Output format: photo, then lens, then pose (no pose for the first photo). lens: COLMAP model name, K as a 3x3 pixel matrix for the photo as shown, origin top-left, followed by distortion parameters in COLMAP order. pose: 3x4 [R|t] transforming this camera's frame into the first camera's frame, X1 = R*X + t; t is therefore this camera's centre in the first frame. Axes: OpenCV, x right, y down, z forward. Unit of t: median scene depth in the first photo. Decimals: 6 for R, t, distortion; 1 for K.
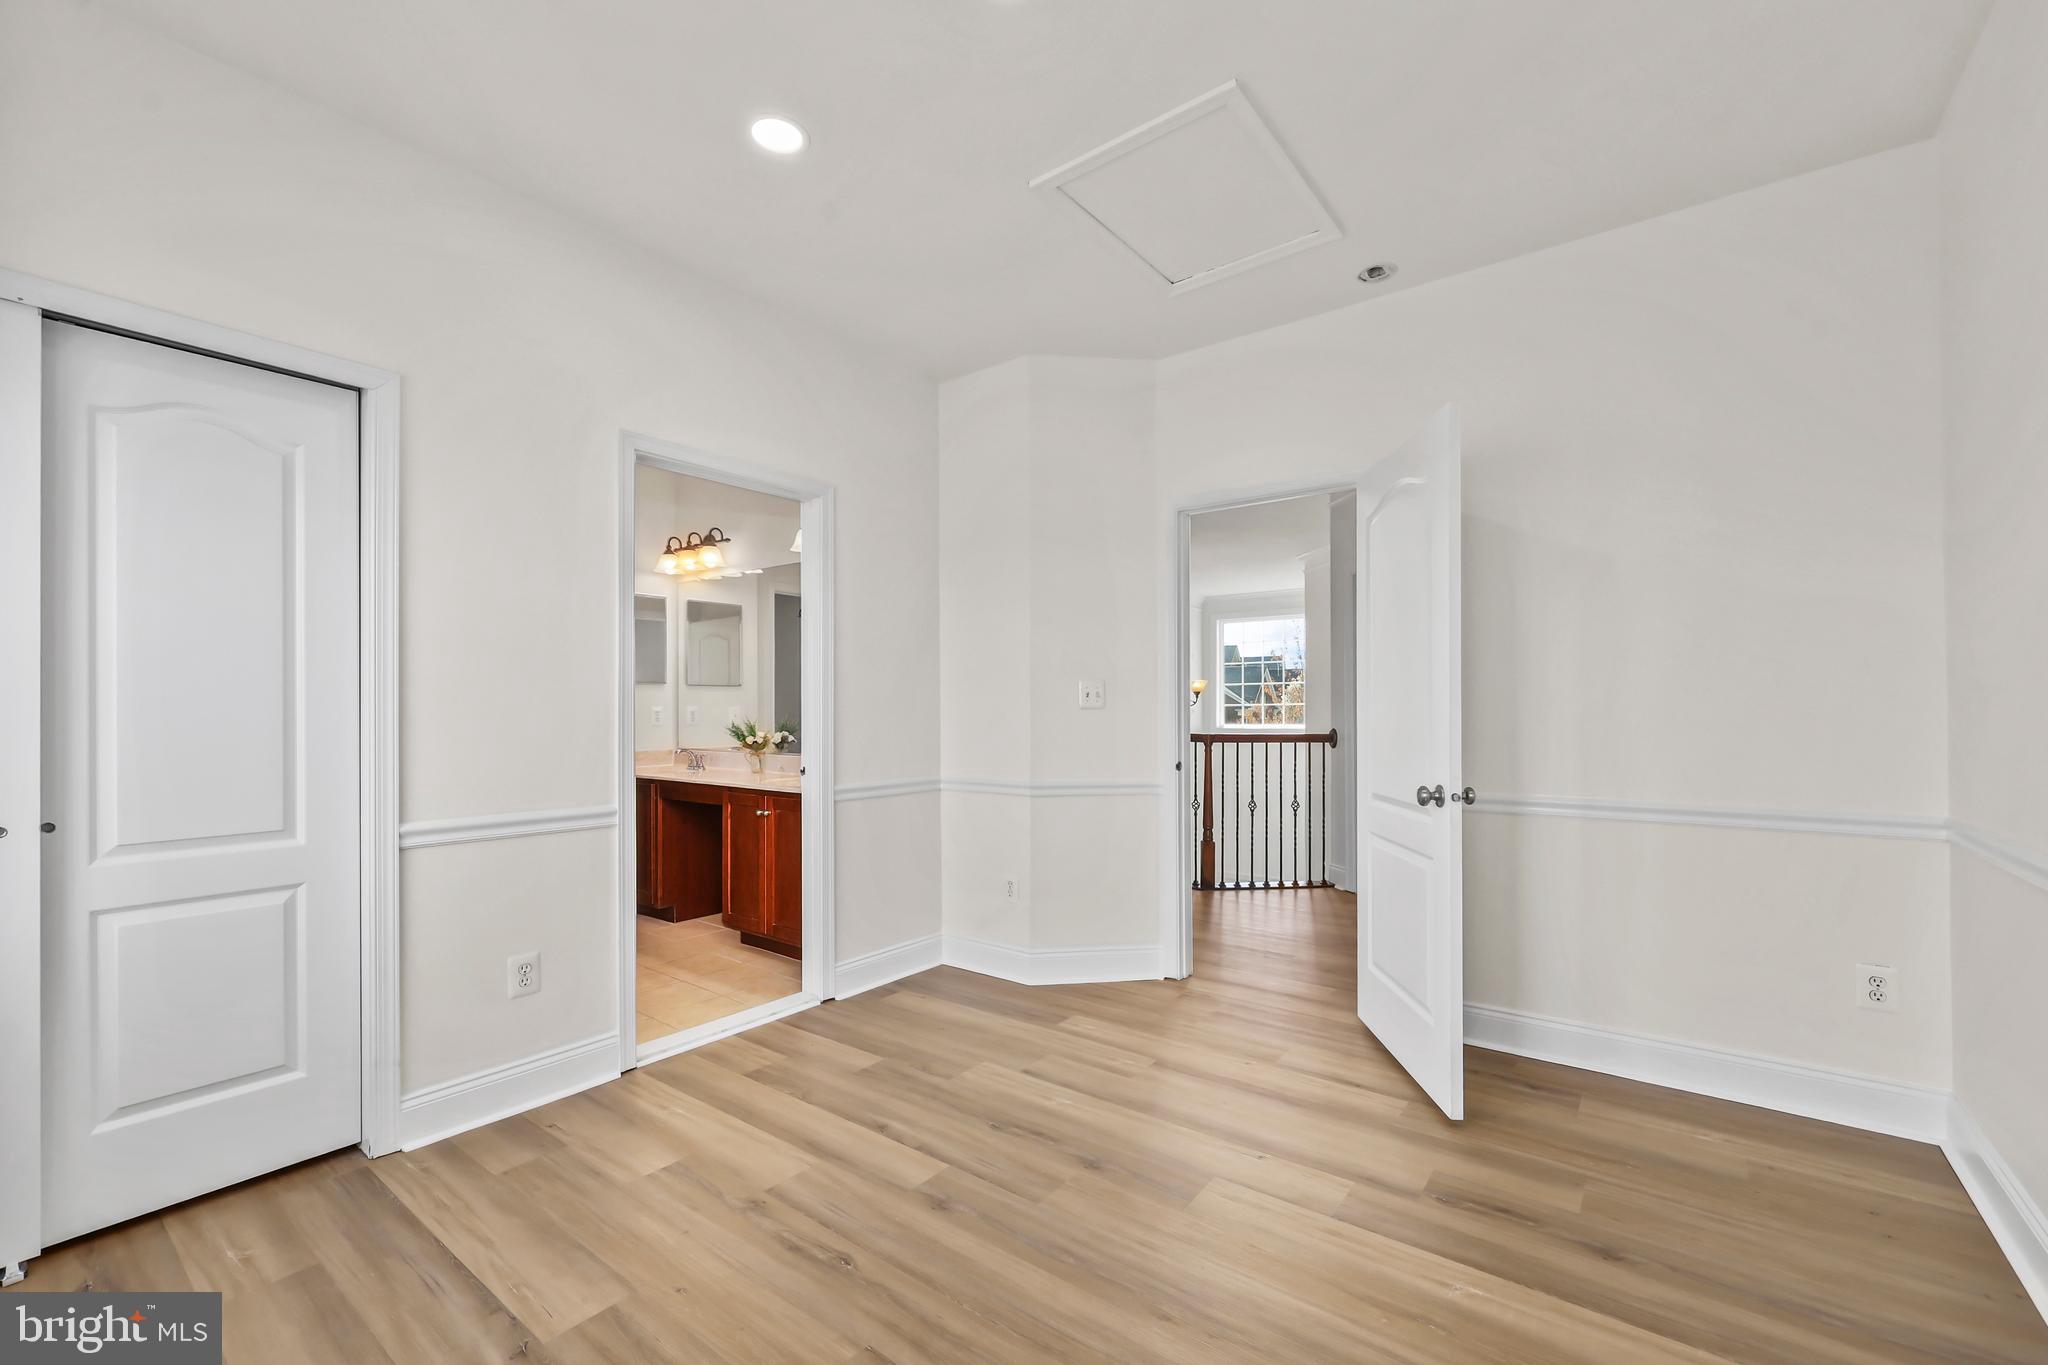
lens RADIAL K [[835.9, 0, 1065.4], [0, 835.9, 711.4], [0, 0, 1]] dist [0.002847, 0.000621]
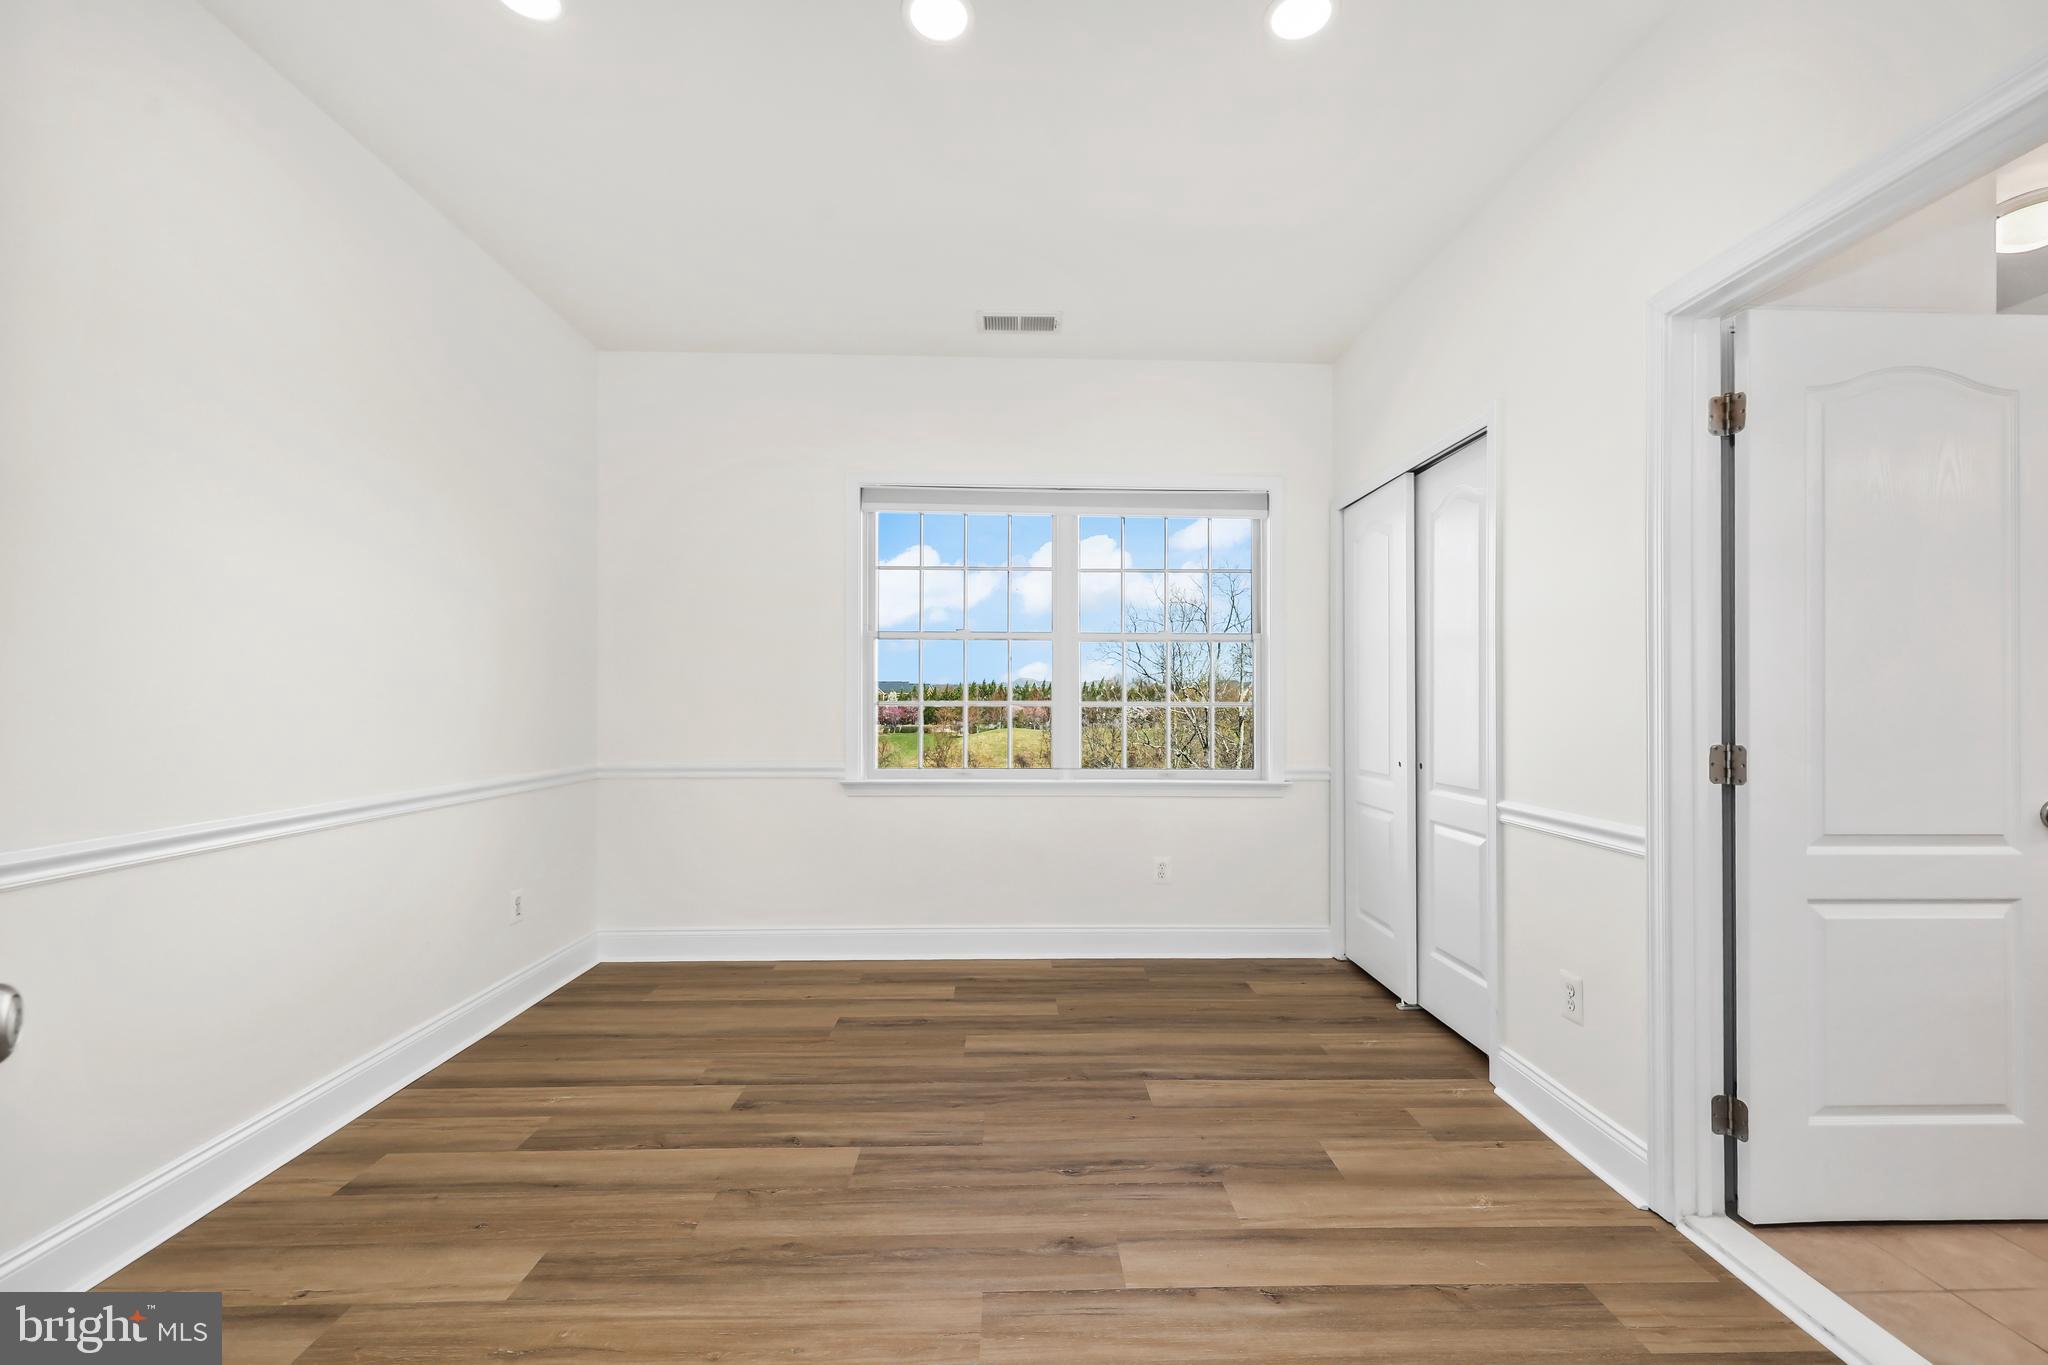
lens RADIAL K [[835.9, 0, 1033.7], [0, 835.9, 692.6], [0, 0, 1]] dist [0.002847, 0.000621]
pose [[-0.796405, -0.002956, -0.604756, 0.430779], [0.001958, 0.999970, -0.007466, -0.003938], [0.604760, -0.007129, -0.796376, 1.688138]]
